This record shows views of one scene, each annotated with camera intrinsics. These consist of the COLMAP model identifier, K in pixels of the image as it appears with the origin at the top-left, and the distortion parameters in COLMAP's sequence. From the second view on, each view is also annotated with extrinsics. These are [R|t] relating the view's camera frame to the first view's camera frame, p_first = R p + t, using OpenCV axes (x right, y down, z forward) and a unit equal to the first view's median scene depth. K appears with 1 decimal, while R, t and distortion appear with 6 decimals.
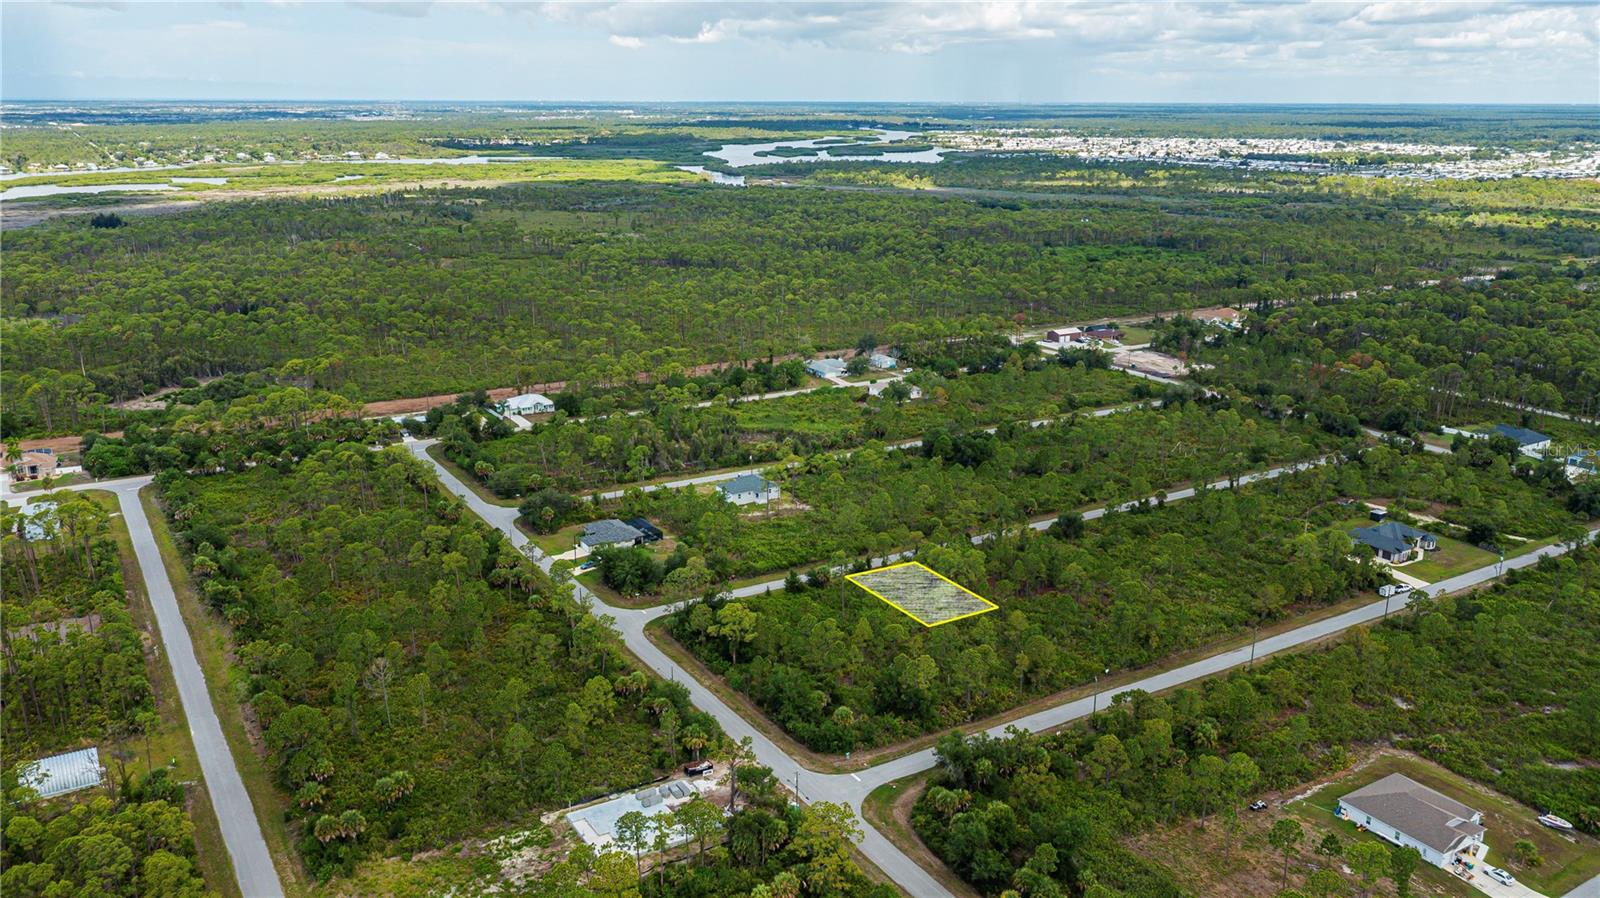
lens RADIAL K [[1255.2, 0, 801.1], [0, 1255.2, 442.6], [0, 0, 1]] dist [-0.016373, 0.004019]
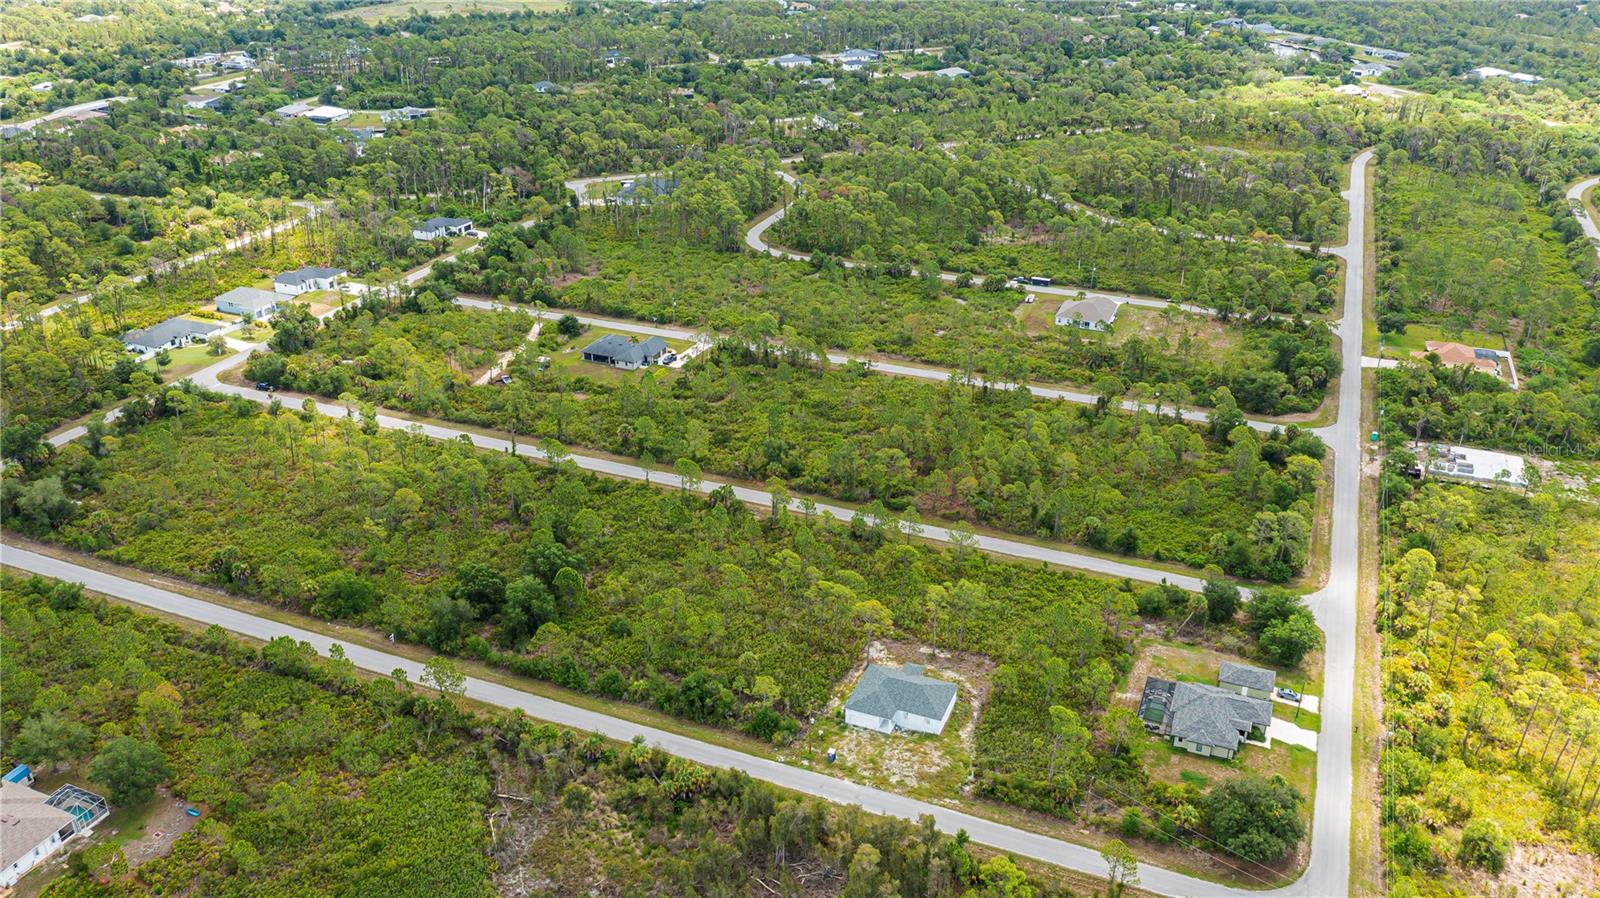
lens RADIAL K [[1256.1, 0, 800.0], [0, 1256.1, 449.0], [0, 0, 1]] dist [-0.019556, 0.009708]
pose [[-0.584120, -0.362237, 0.726353, -0.349098], [0.211218, 0.796221, 0.566938, -0.347059], [-0.783703, 0.484579, -0.388578, 1.062156]]
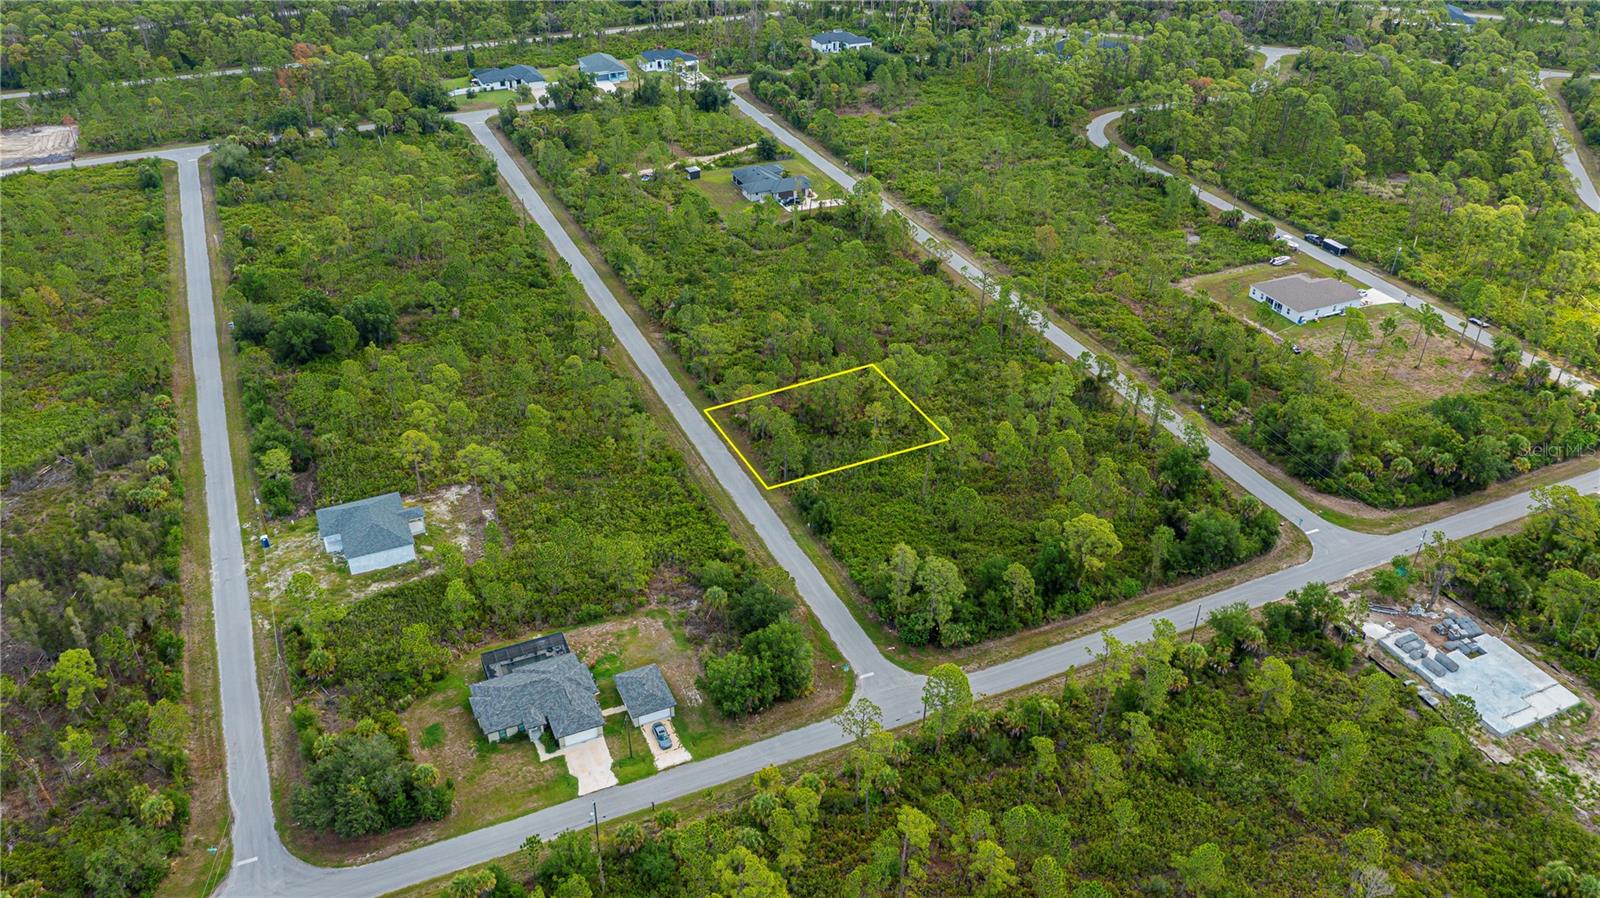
lens RADIAL K [[1256.1, 0, 800.0], [0, 1256.1, 449.0], [0, 0, 1]] dist [-0.019556, 0.009708]
pose [[0.132755, -0.534772, 0.834503, -0.411900], [0.264896, 0.830471, 0.490049, -0.192732], [-0.955095, 0.156000, 0.251908, 0.588931]]
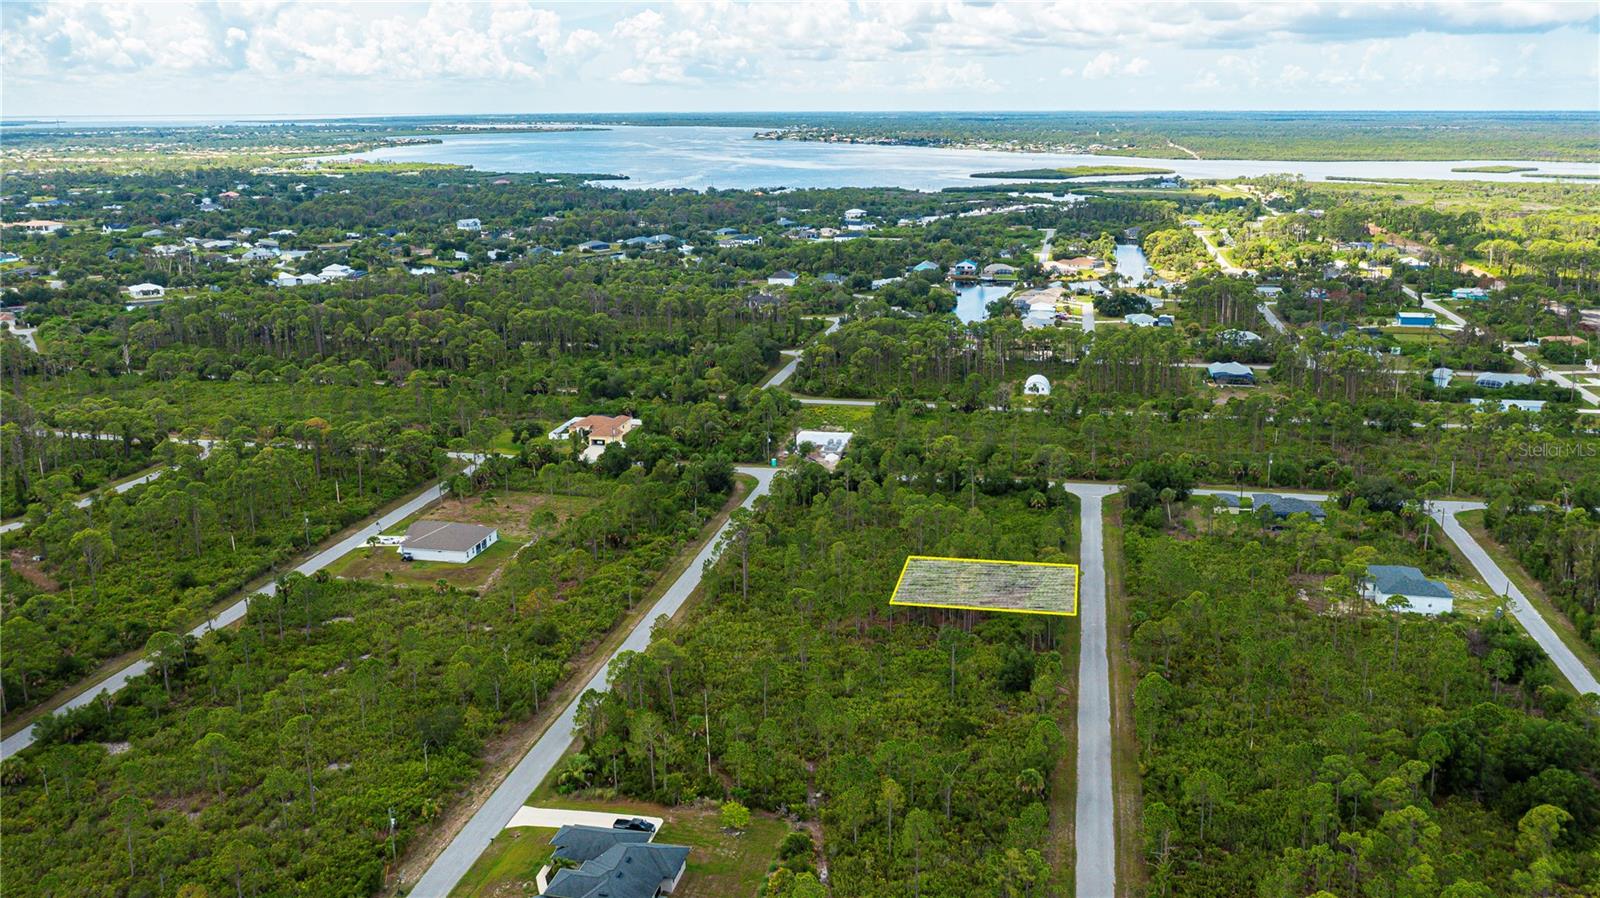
lens RADIAL K [[1252.1, 0, 834.2], [0, 1252.1, 449.6], [0, 0, 1]] dist [-0.013642, -0.000509]
pose [[-0.677958, 0.190853, -0.709893, 0.568297], [-0.196783, 0.883344, 0.425416, -0.230002], [0.708272, 0.428109, -0.561314, 0.995364]]
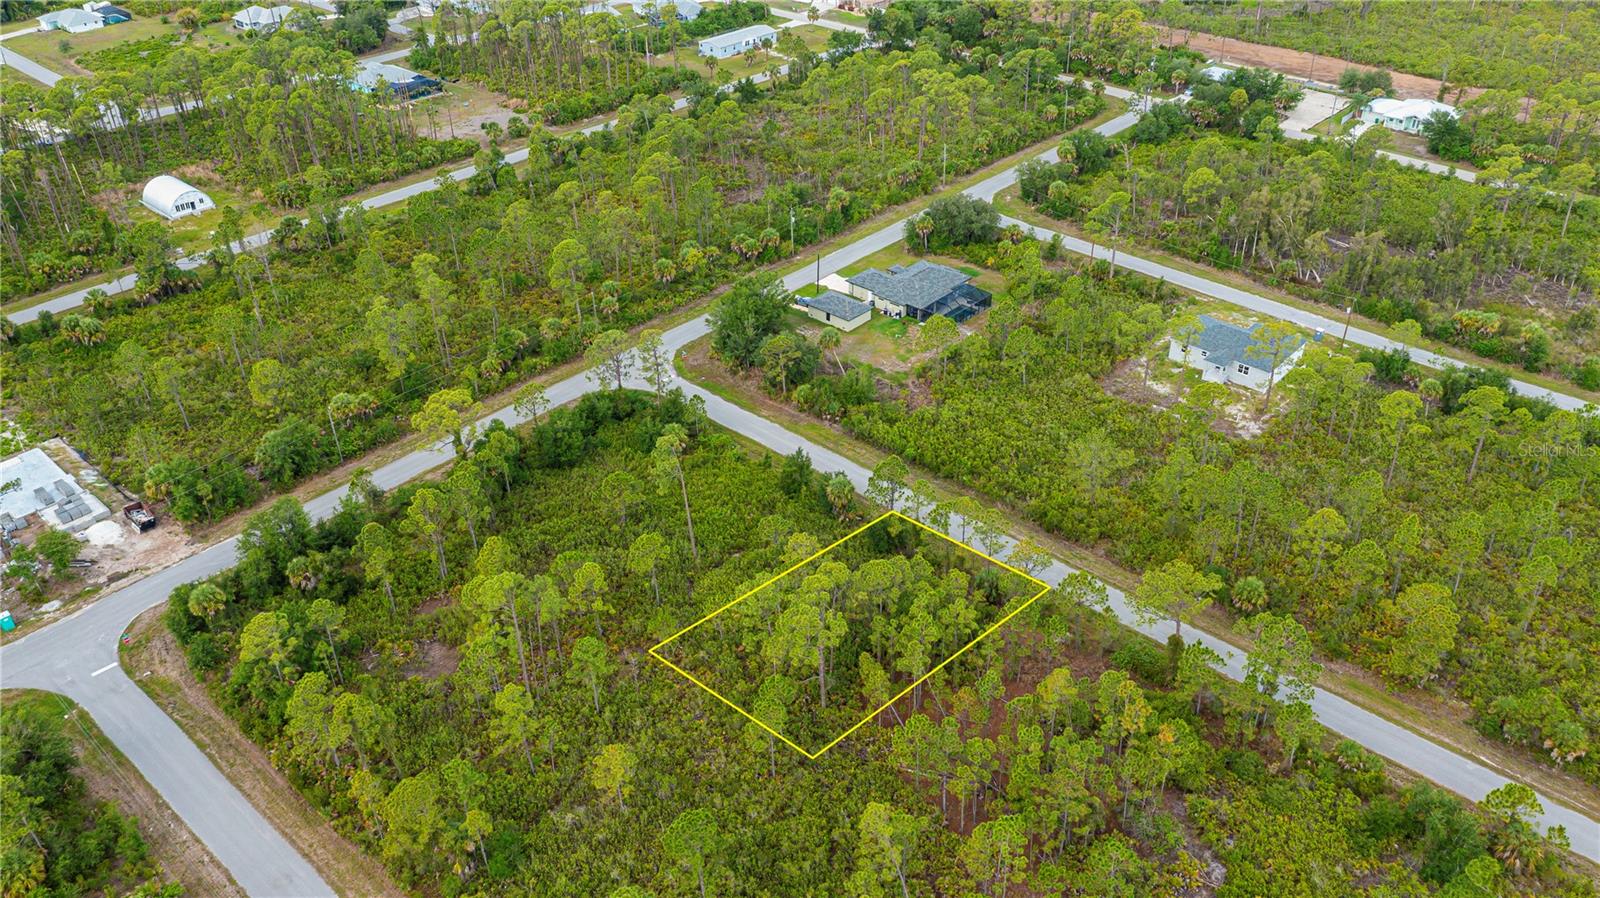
lens RADIAL K [[1255.2, 0, 801.1], [0, 1255.2, 442.6], [0, 0, 1]] dist [-0.016373, 0.004019]
pose [[0.285155, 0.517369, -0.806856, 0.307159], [-0.260098, 0.851988, 0.454385, -0.106117], [0.922516, 0.080291, 0.377515, 0.563139]]
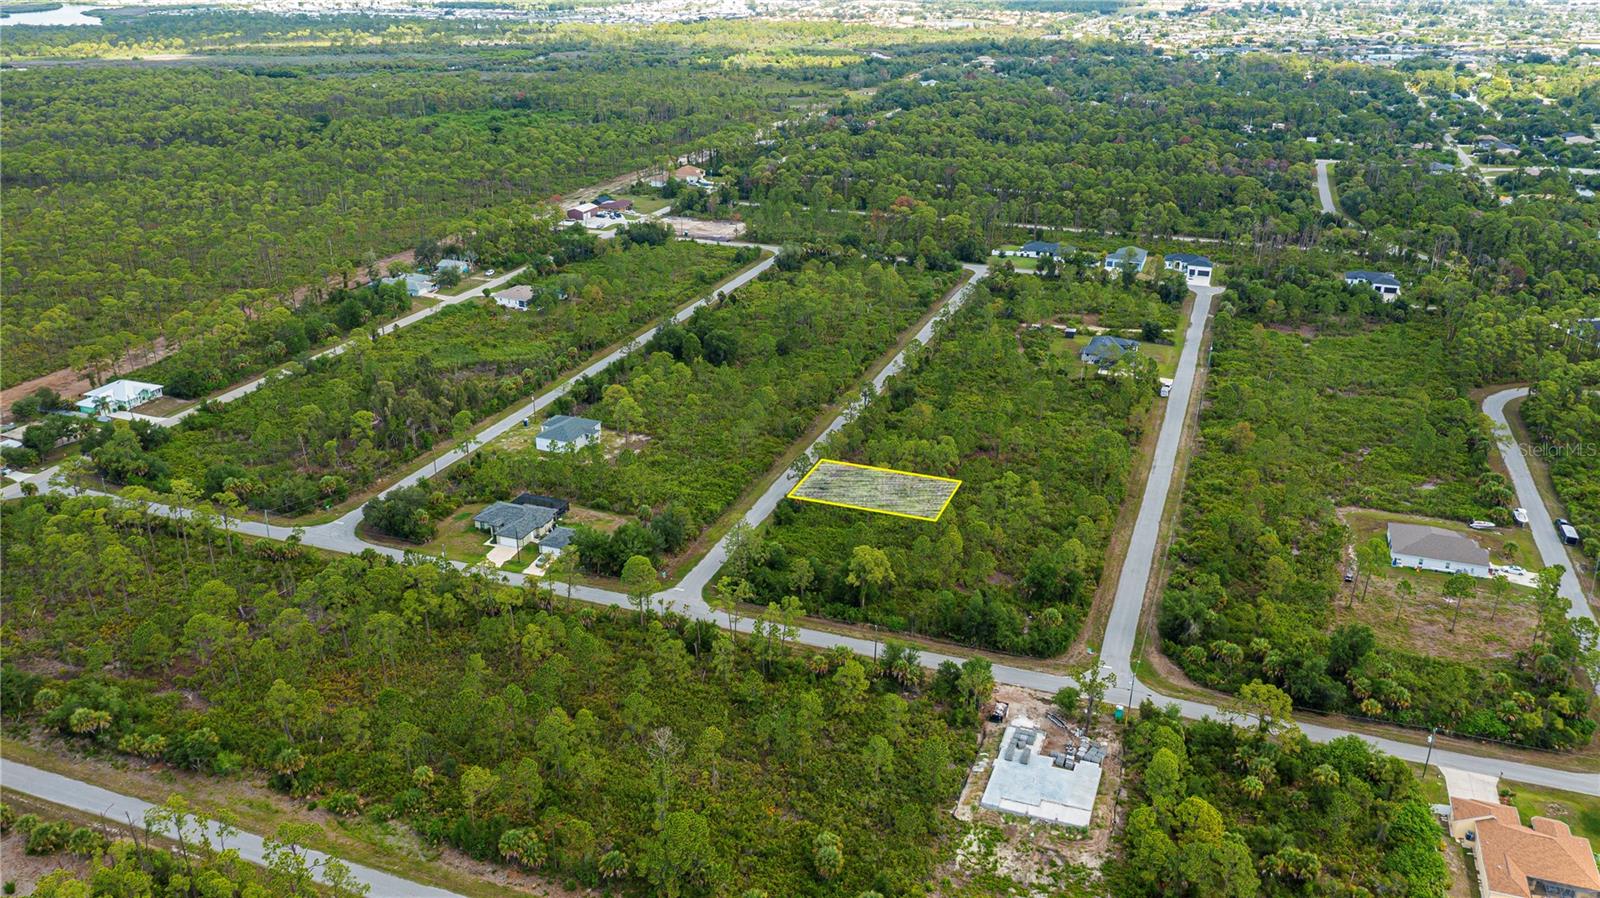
lens RADIAL K [[1255.2, 0, 801.1], [0, 1255.2, 442.6], [0, 0, 1]] dist [-0.016373, 0.004019]
pose [[0.786028, -0.231294, 0.573292, -0.372726], [0.163933, 0.972155, 0.167451, -0.068687], [-0.596059, -0.037640, 0.802058, 0.166742]]
